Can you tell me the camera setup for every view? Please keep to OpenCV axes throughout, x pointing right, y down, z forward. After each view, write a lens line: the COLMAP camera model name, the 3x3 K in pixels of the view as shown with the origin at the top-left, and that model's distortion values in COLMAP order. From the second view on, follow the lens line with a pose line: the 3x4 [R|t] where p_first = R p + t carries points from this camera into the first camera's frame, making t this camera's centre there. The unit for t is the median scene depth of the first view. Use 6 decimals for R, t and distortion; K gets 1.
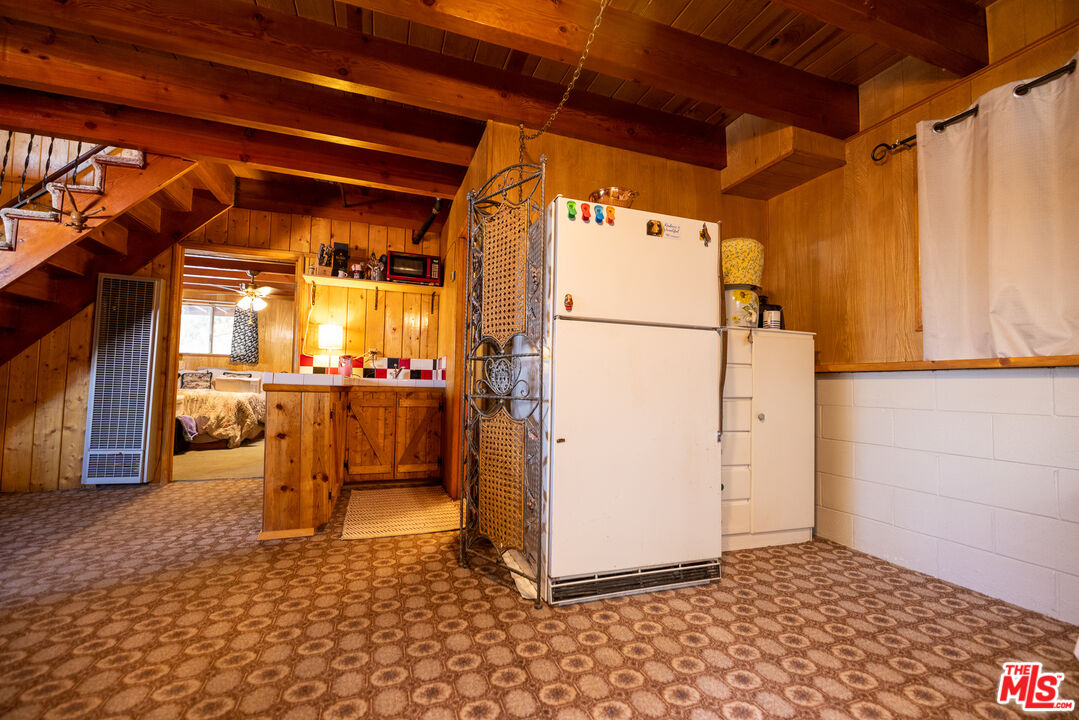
lens RADIAL K [[451.3, 0, 539.9], [0, 451.3, 363.2], [0, 0, 1]] dist [0.002035, -0.000818]
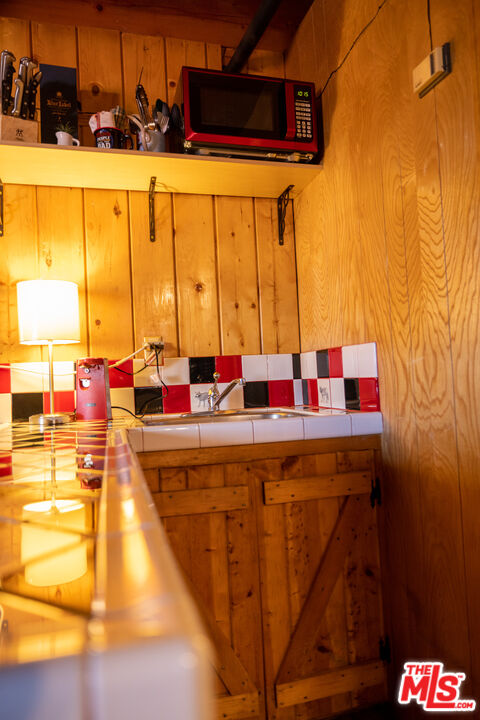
lens RADIAL K [[490.1, 0, 240.0], [0, 490.1, 360.0], [0, 0, 1]] dist [-0.004872, -0.002695]
pose [[0.995042, -0.066231, -0.074193, -0.268293], [0.067712, 0.997549, 0.017632, -0.014956], [0.072843, -0.022568, 0.997088, 0.584553]]
